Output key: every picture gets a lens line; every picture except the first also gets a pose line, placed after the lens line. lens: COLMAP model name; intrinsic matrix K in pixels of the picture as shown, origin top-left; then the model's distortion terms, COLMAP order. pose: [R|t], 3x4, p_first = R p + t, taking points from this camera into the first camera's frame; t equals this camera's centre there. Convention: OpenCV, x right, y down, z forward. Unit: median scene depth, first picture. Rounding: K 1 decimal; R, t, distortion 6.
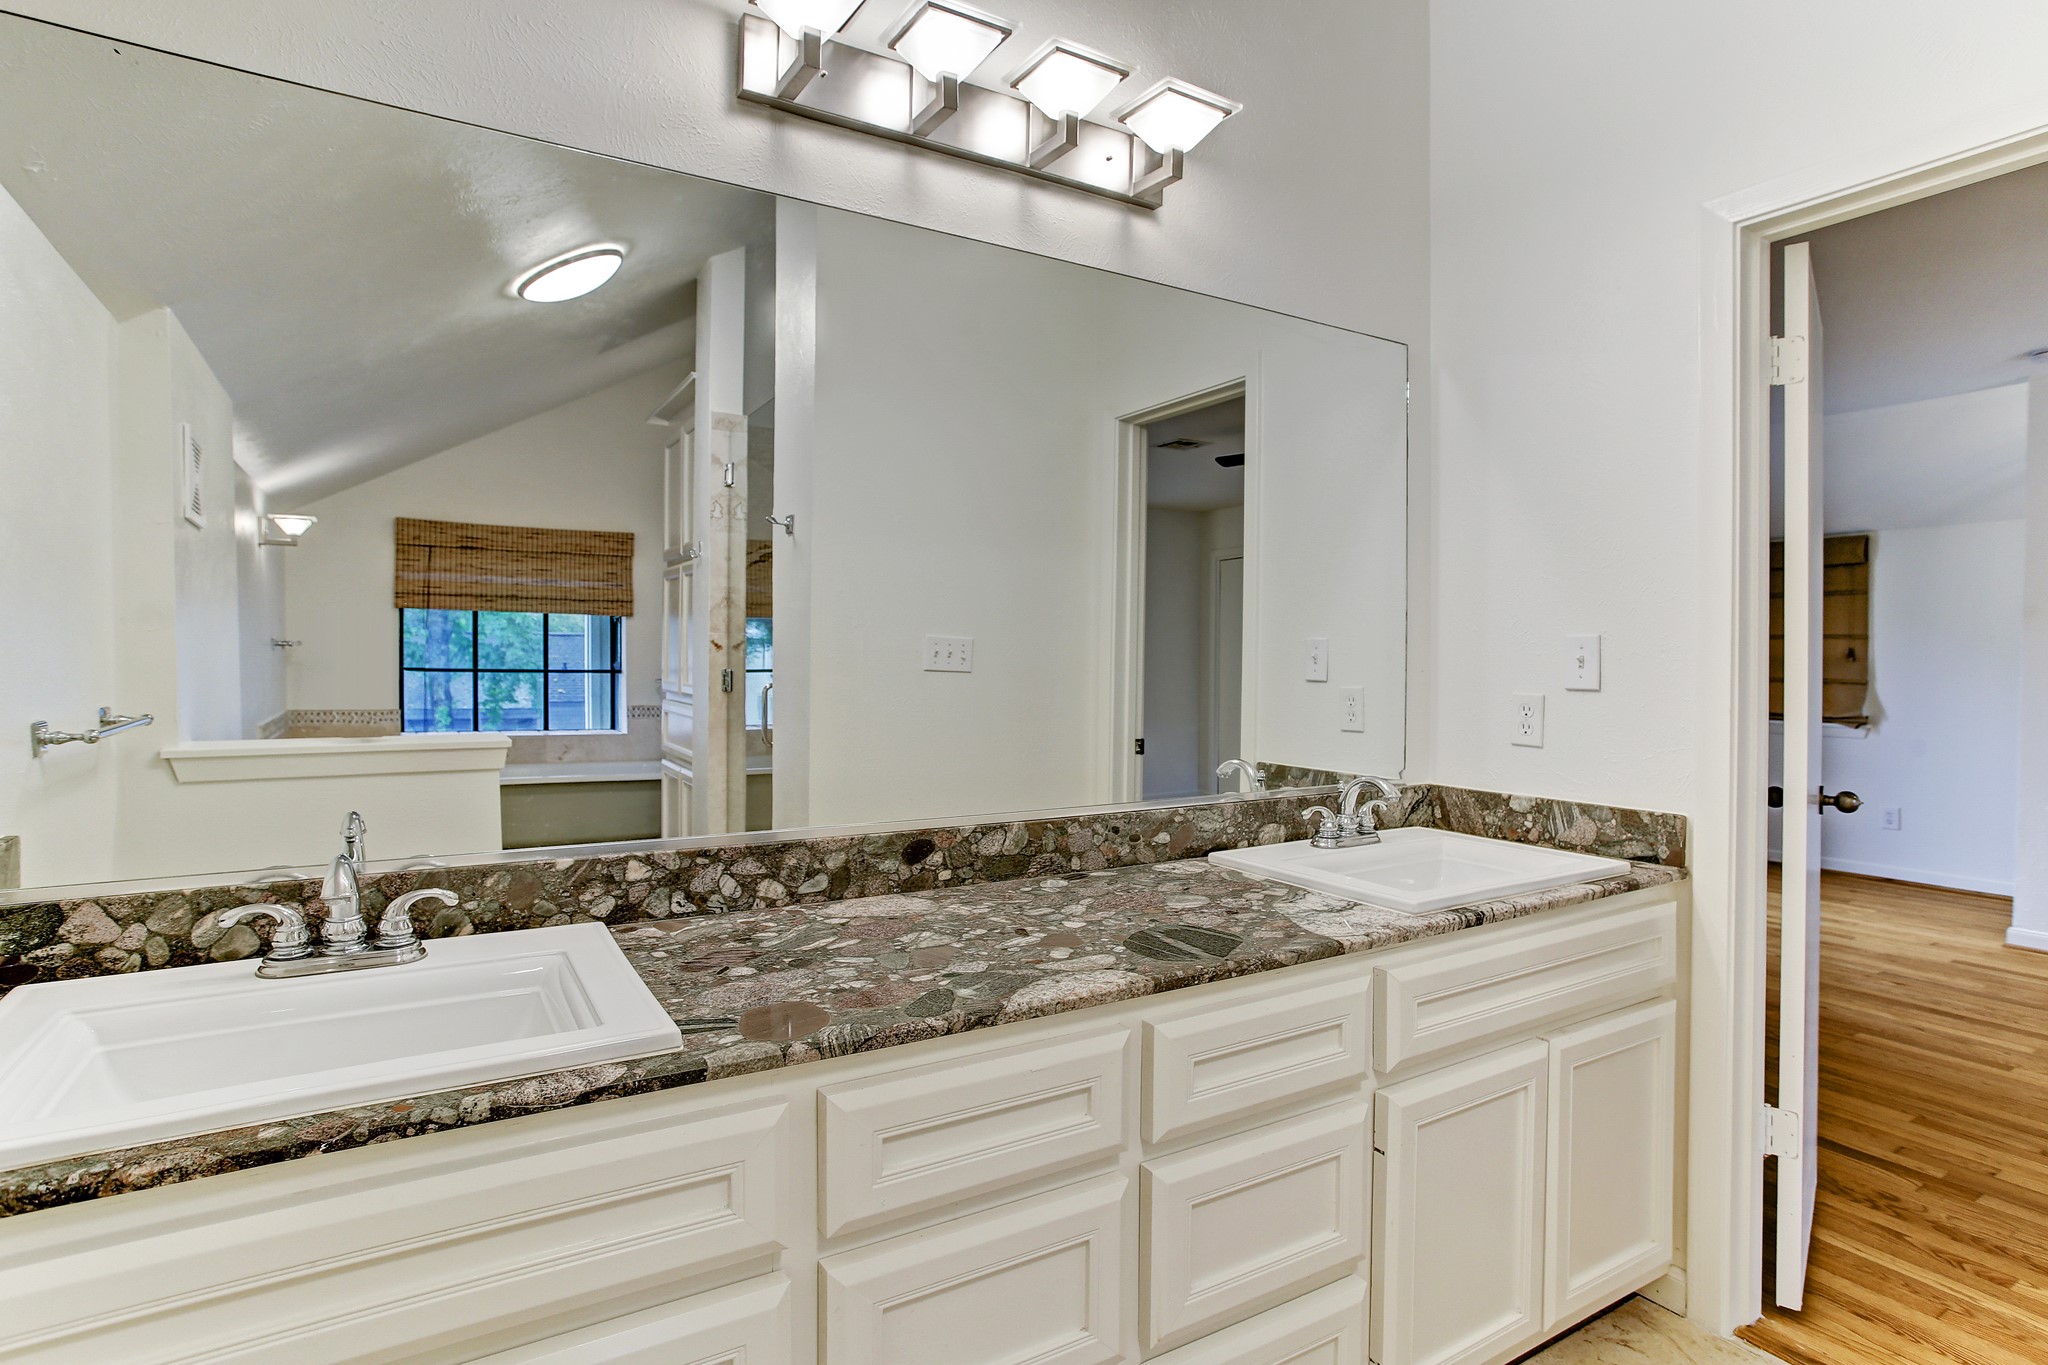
lens RADIAL K [[1001.8, 0, 1045.7], [0, 1001.8, 670.4], [0, 0, 1]] dist [-0.062595, 0.035384]
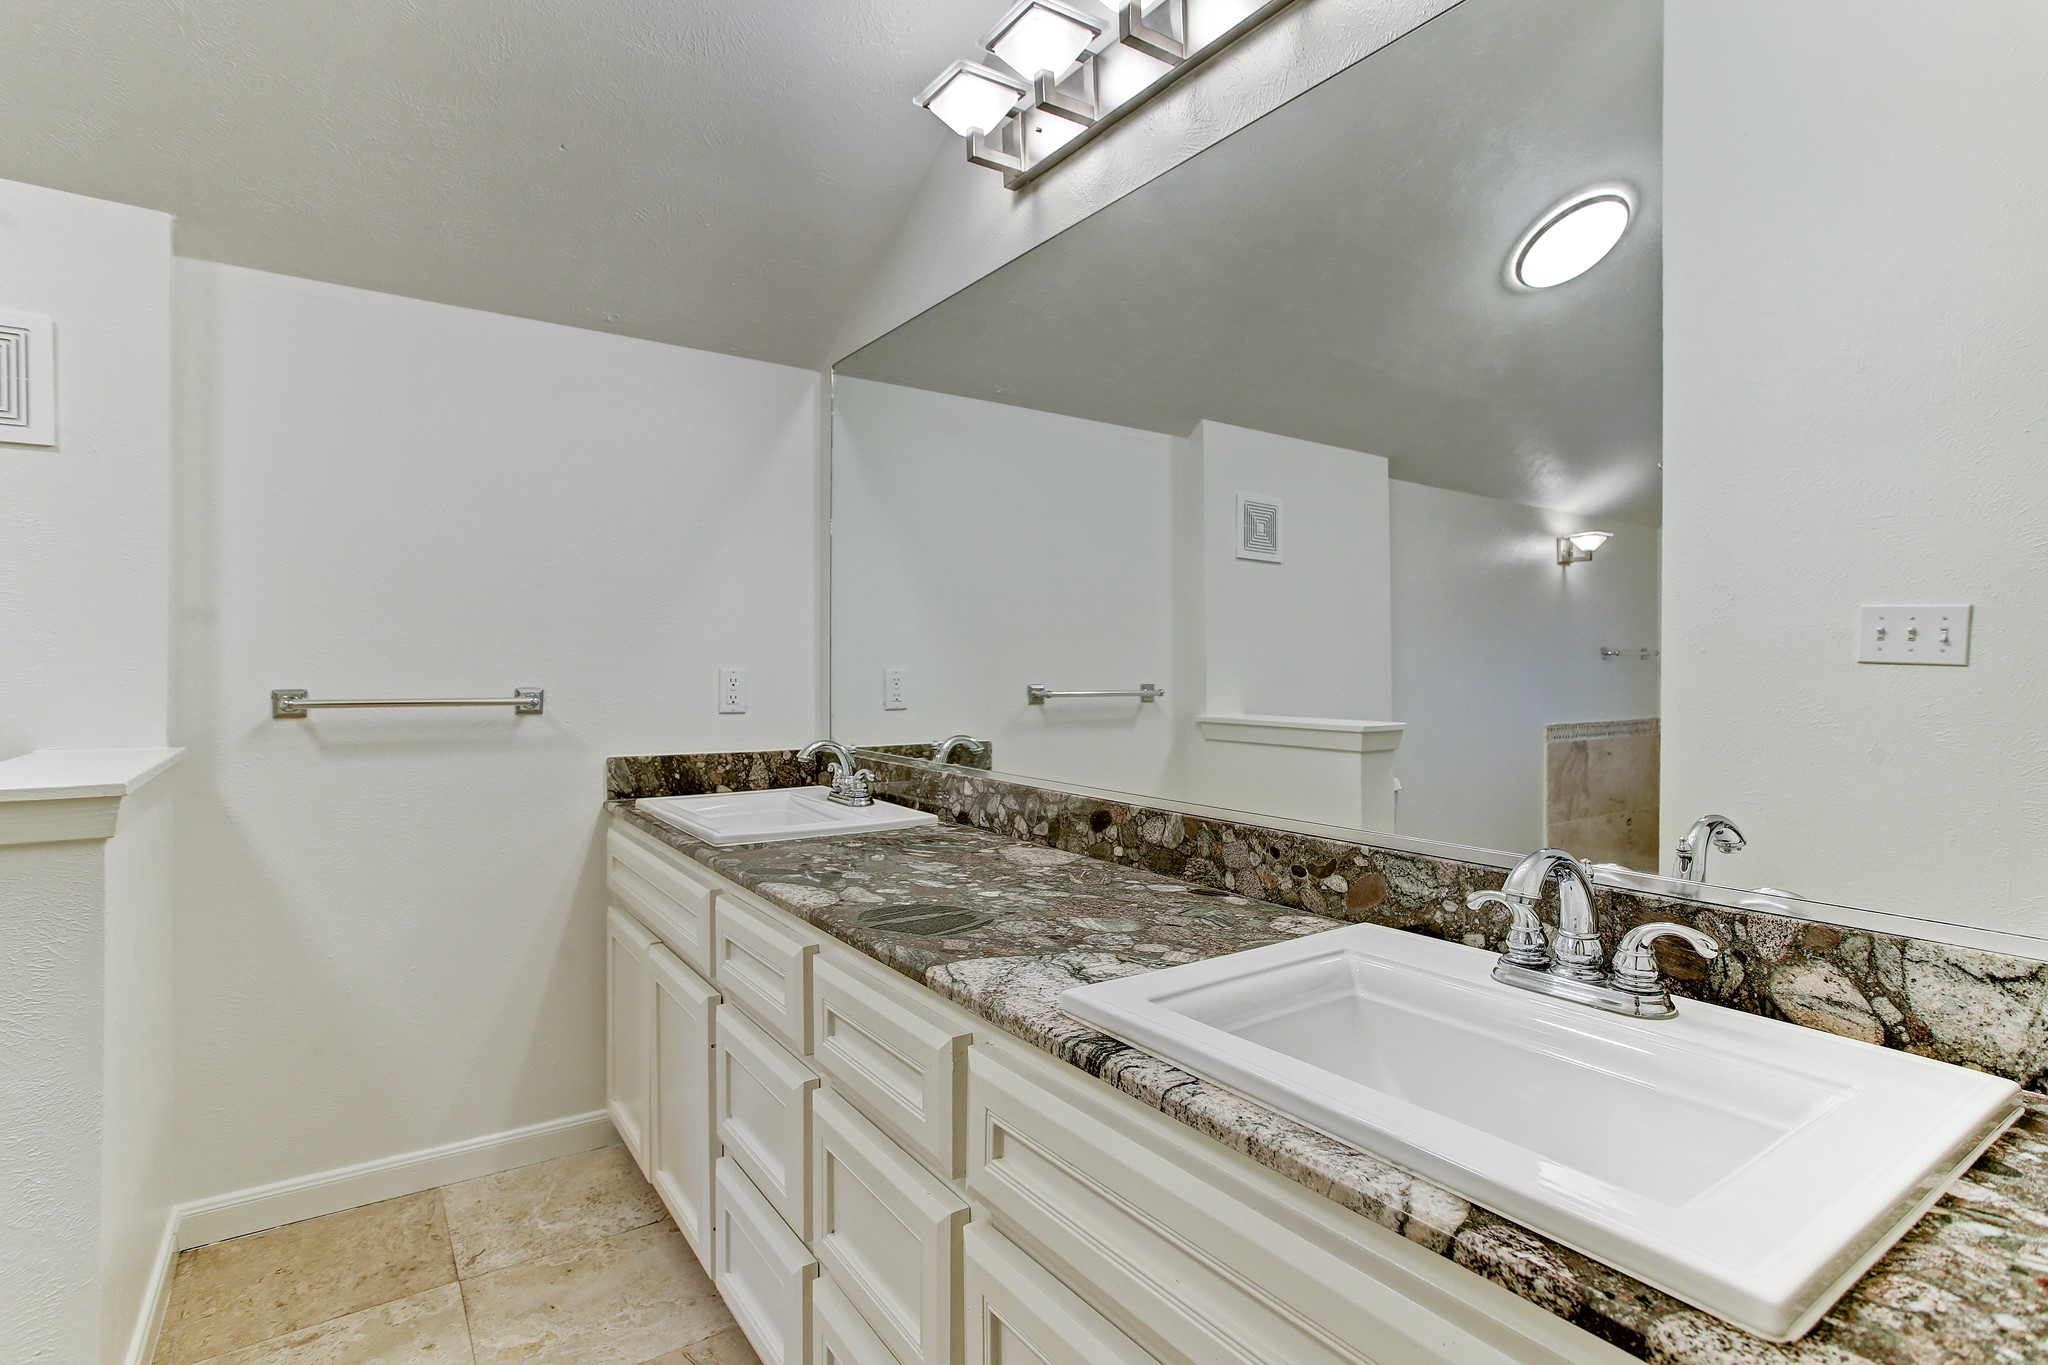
lens RADIAL K [[1001.8, 0, 1045.7], [0, 1001.8, 670.4], [0, 0, 1]] dist [-0.062595, 0.035384]
pose [[0.116993, 0.001816, -0.993131, 0.856567], [-0.017614, 0.999845, -0.000246, 0.029732], [0.992977, 0.017522, 0.117007, 0.807898]]
